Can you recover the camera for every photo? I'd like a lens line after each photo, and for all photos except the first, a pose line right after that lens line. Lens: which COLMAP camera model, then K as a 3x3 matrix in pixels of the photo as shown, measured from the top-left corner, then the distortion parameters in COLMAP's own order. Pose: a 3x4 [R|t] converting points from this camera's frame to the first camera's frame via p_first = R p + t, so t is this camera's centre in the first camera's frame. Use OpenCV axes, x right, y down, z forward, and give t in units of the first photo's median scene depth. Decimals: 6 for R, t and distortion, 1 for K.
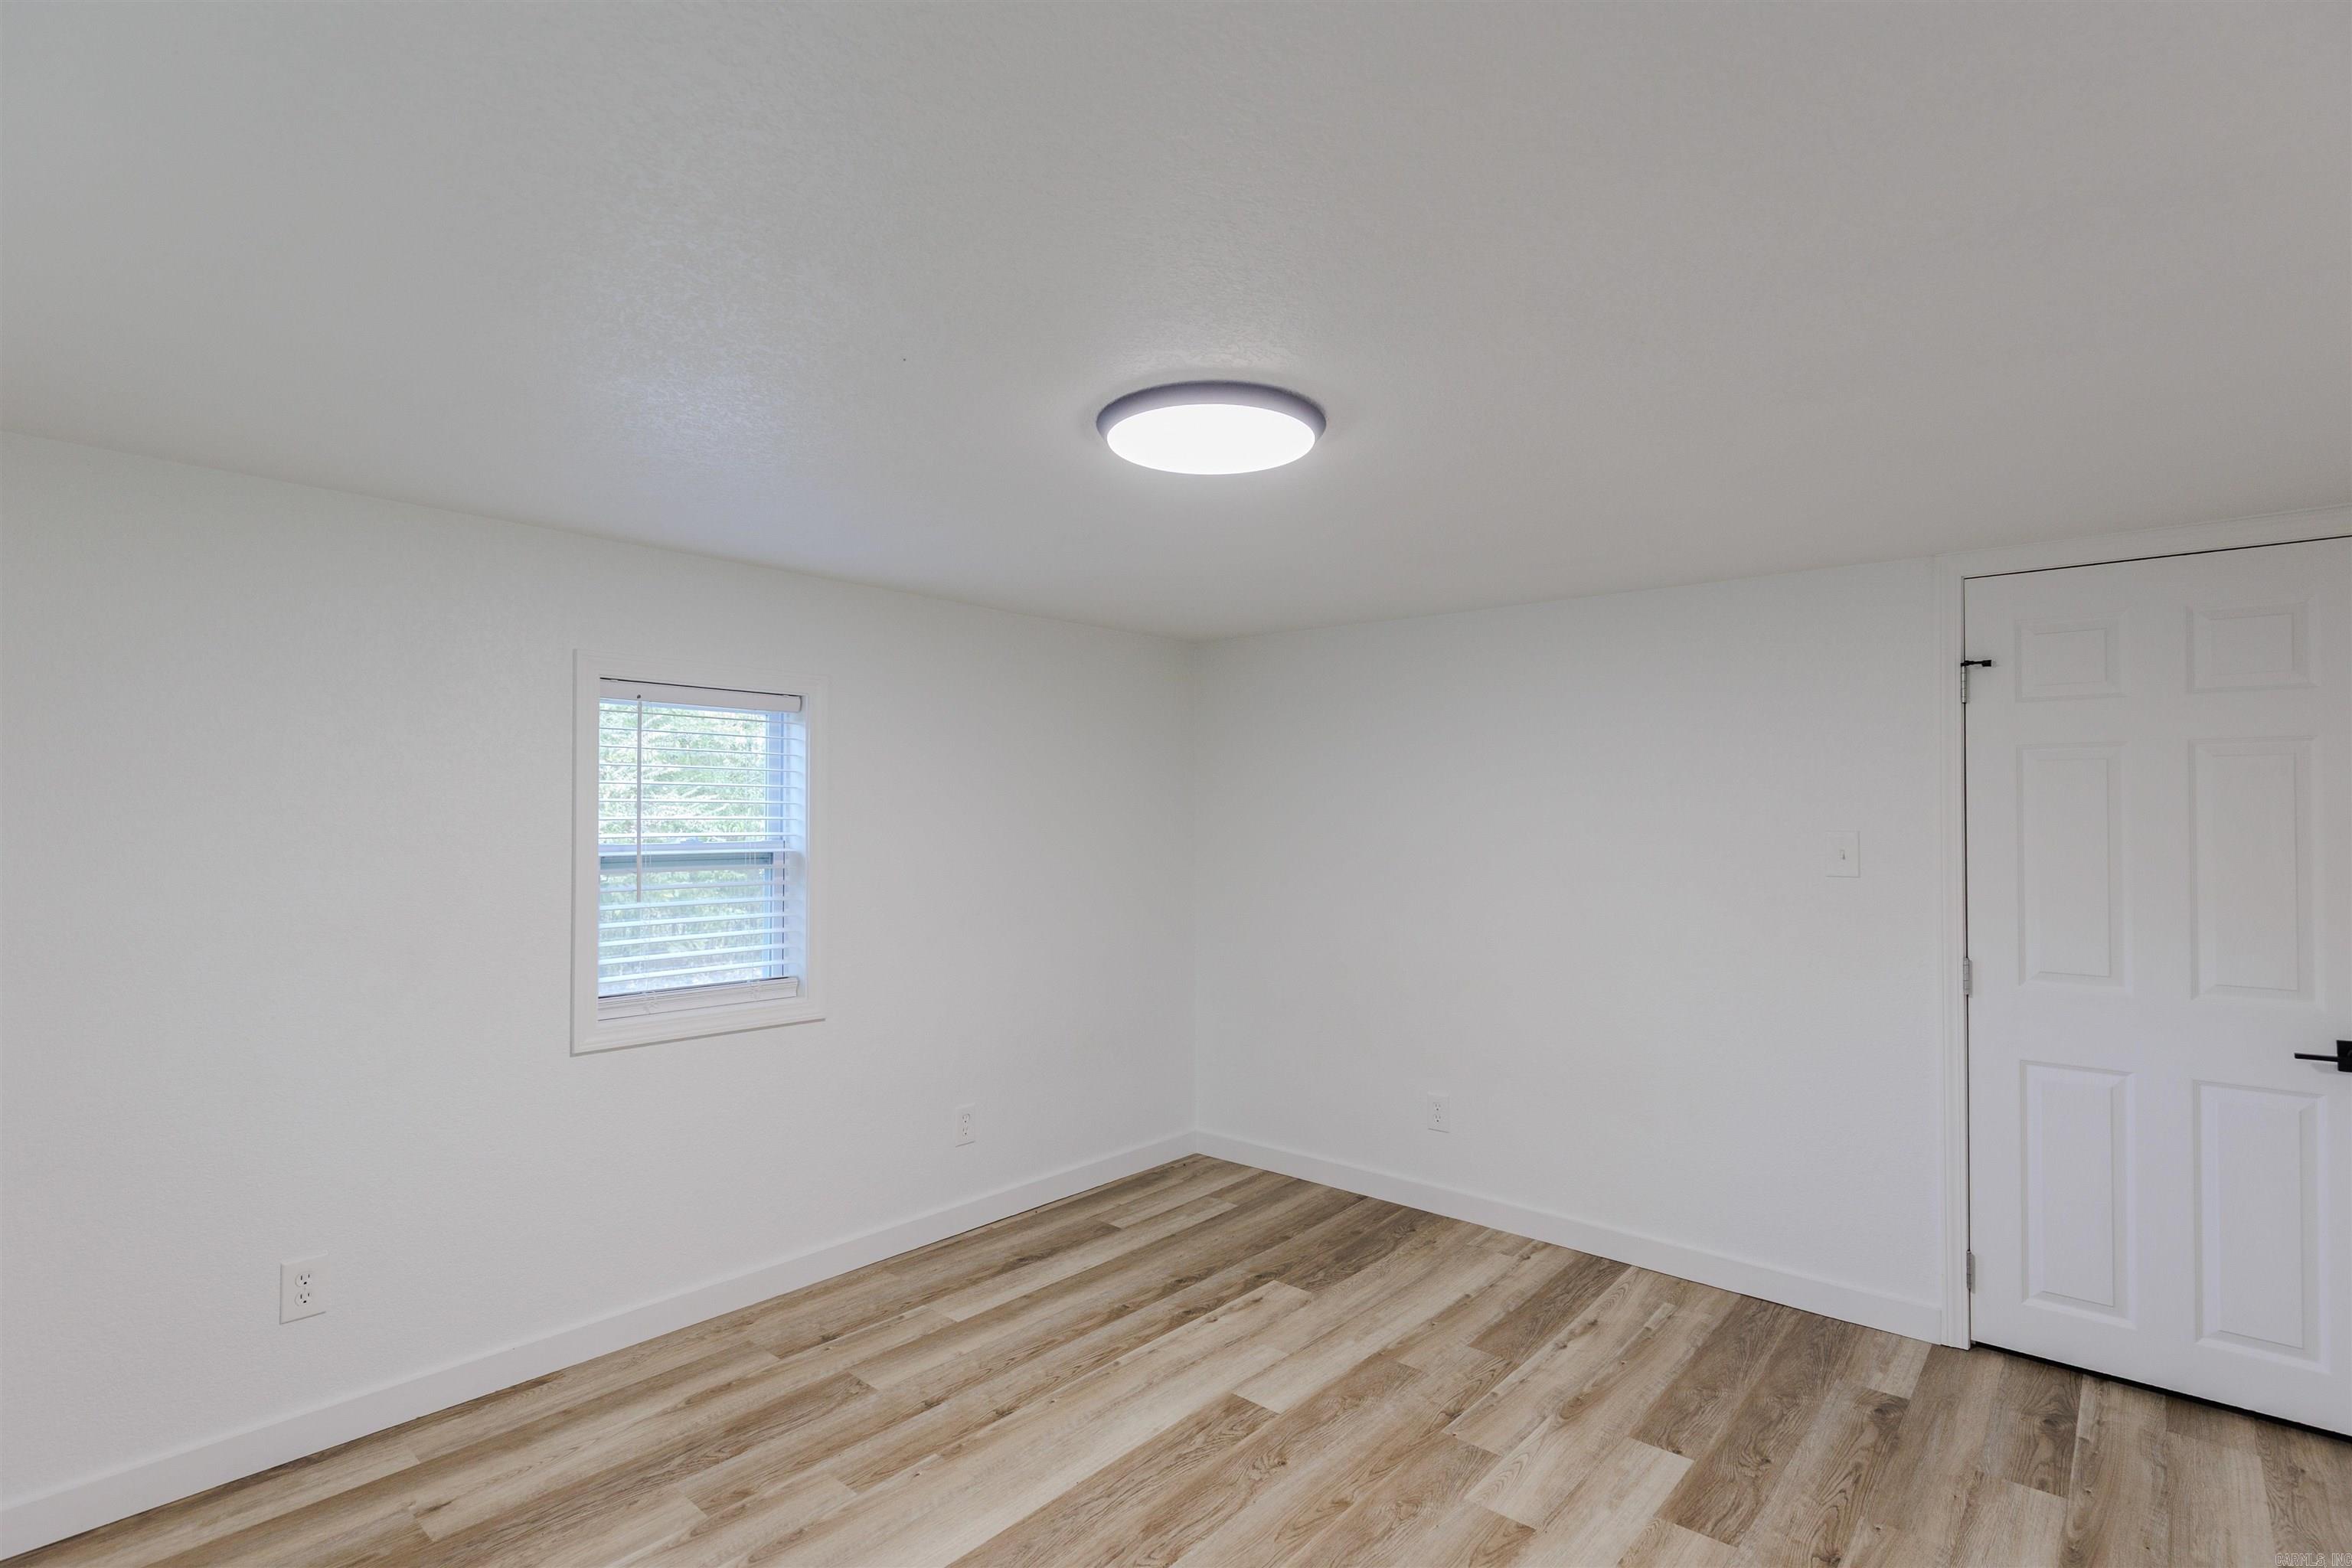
lens RADIAL K [[1171.4, 0, 1176.0], [0, 1171.4, 784.0], [0, 0, 1]] dist [-0.003695, 0.000175]
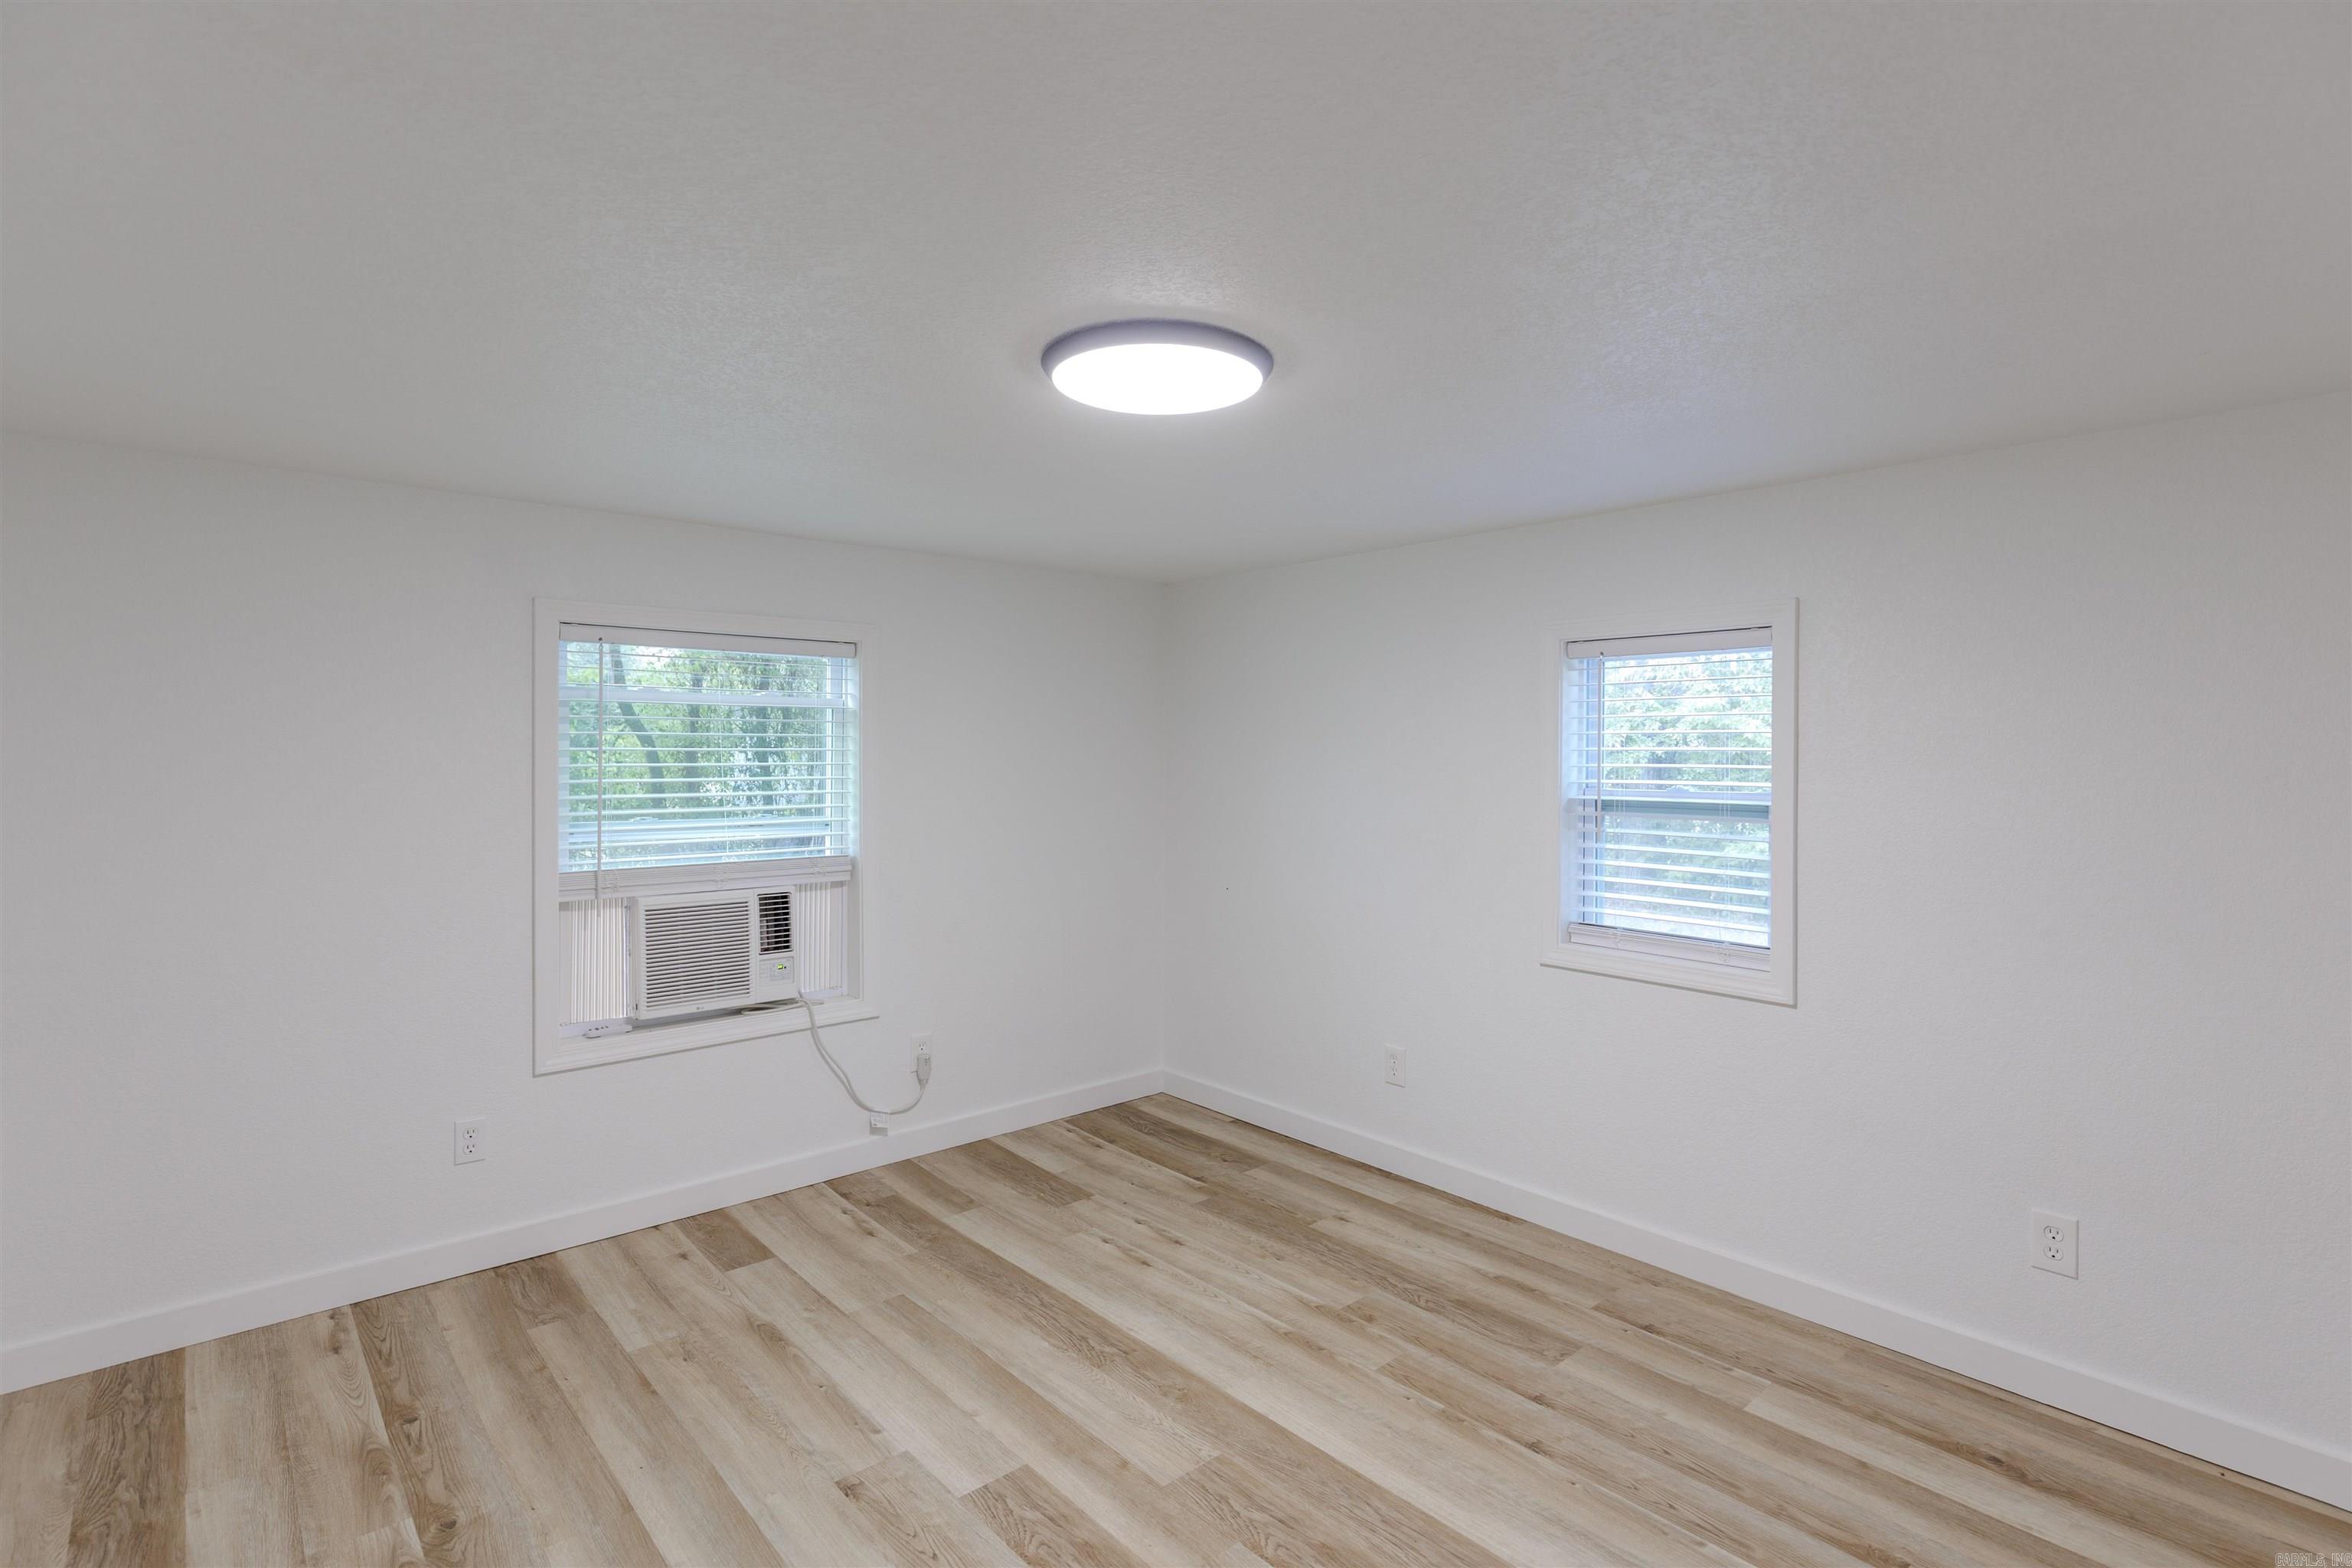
lens RADIAL K [[1150.1, 0, 1167.5], [0, 1150.1, 725.8], [0, 0, 1]] dist [0.000164, 0.000629]
pose [[-0.149952, -0.025170, -0.988373, 0.720282], [0.016438, 0.999474, -0.027947, 0.017363], [0.988557, -0.020438, -0.149459, 0.825370]]
